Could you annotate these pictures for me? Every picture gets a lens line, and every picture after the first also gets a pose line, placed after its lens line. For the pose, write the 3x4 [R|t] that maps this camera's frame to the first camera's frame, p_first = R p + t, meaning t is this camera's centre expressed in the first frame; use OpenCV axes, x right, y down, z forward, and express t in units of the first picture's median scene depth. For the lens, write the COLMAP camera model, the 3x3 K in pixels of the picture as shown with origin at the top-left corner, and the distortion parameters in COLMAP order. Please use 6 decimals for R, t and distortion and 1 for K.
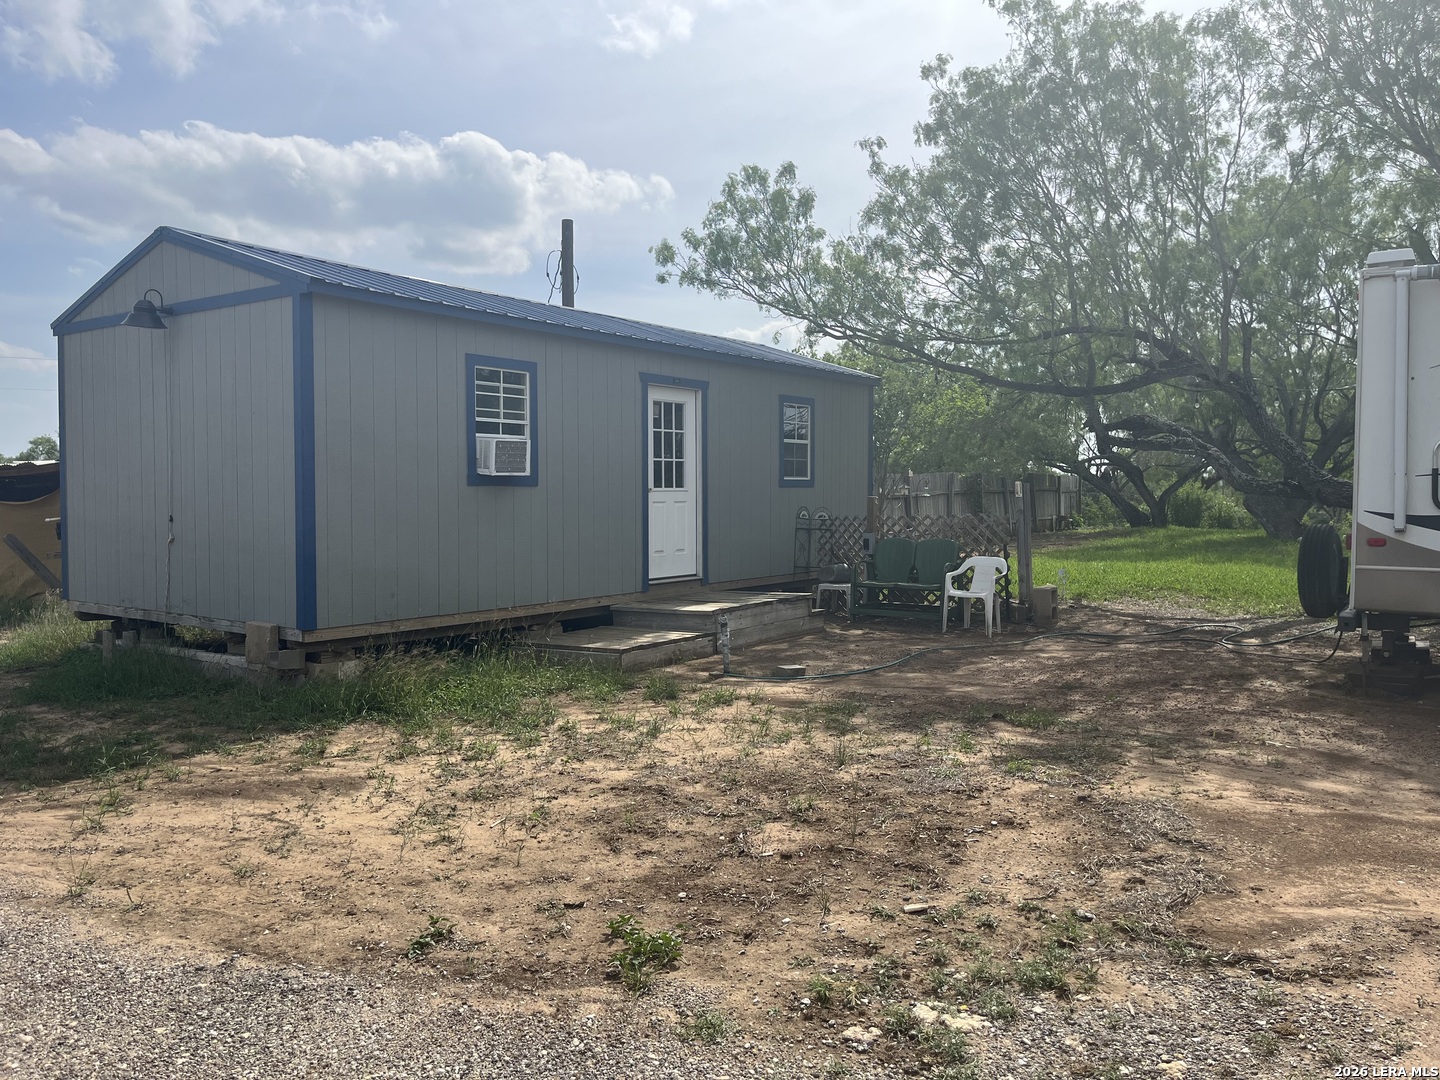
lens RADIAL K [[1095.5, 0, 709.6], [0, 1095.5, 529.8], [0, 0, 1]] dist [0.081655, -0.091680]
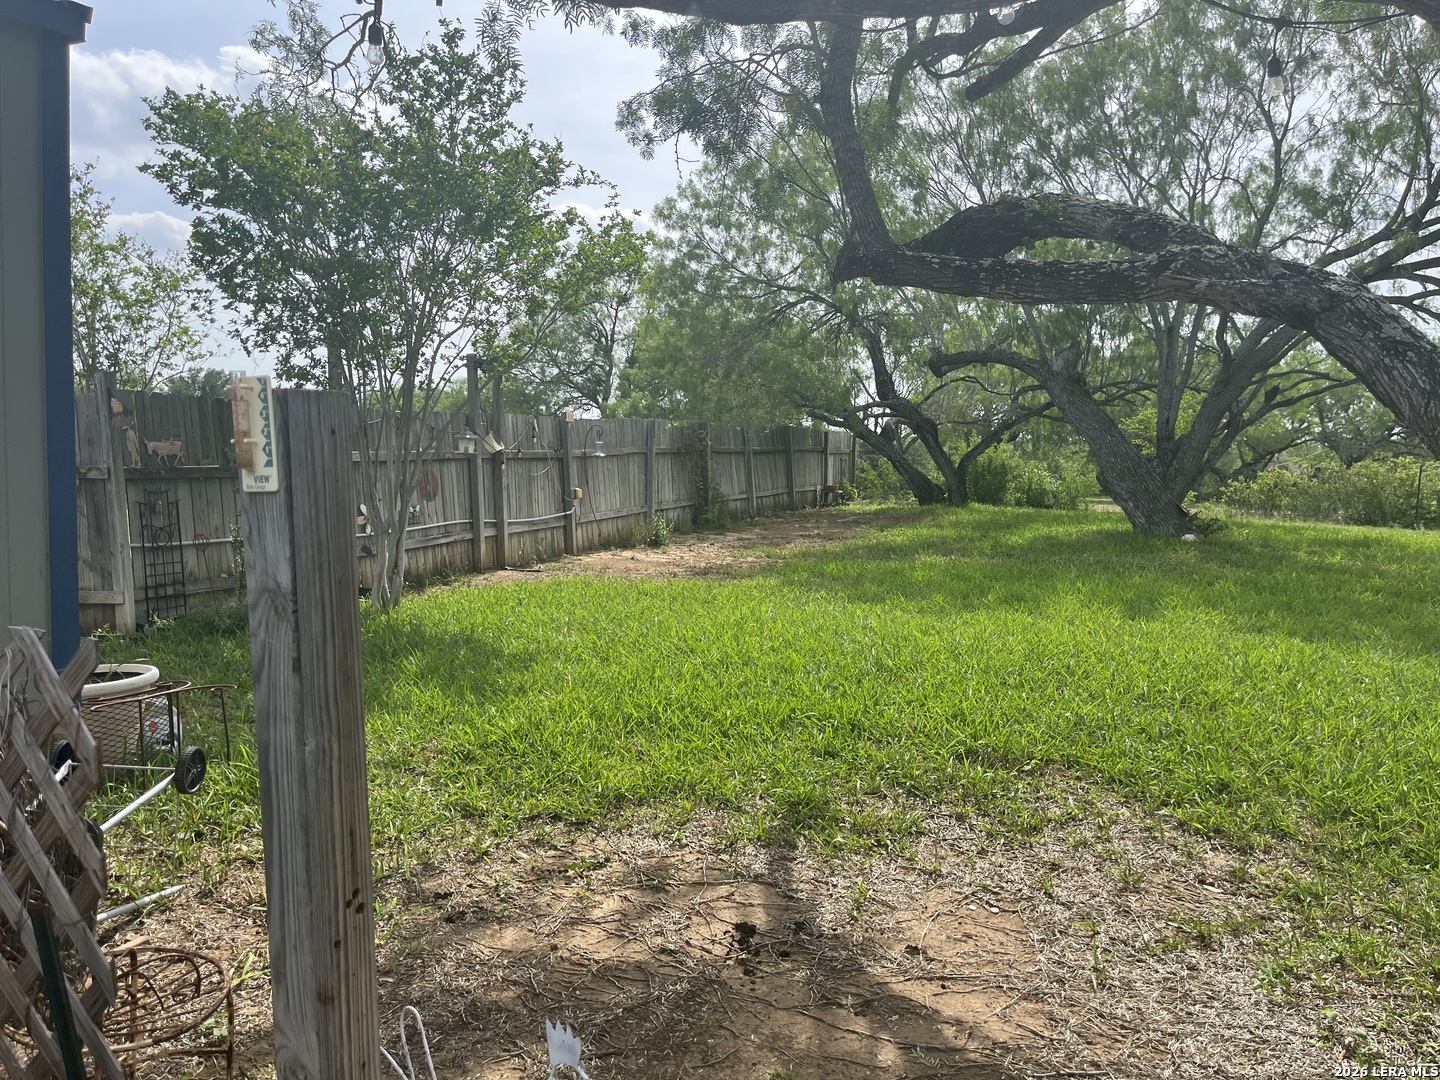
lens RADIAL K [[1095.5, 0, 709.6], [0, 1095.5, 529.8], [0, 0, 1]] dist [0.081655, -0.091680]
pose [[0.983031, 0.002261, 0.183423, 0.115568], [-0.009312, 0.999250, 0.037591, -0.010793], [-0.183200, -0.038661, 0.982315, 0.320542]]
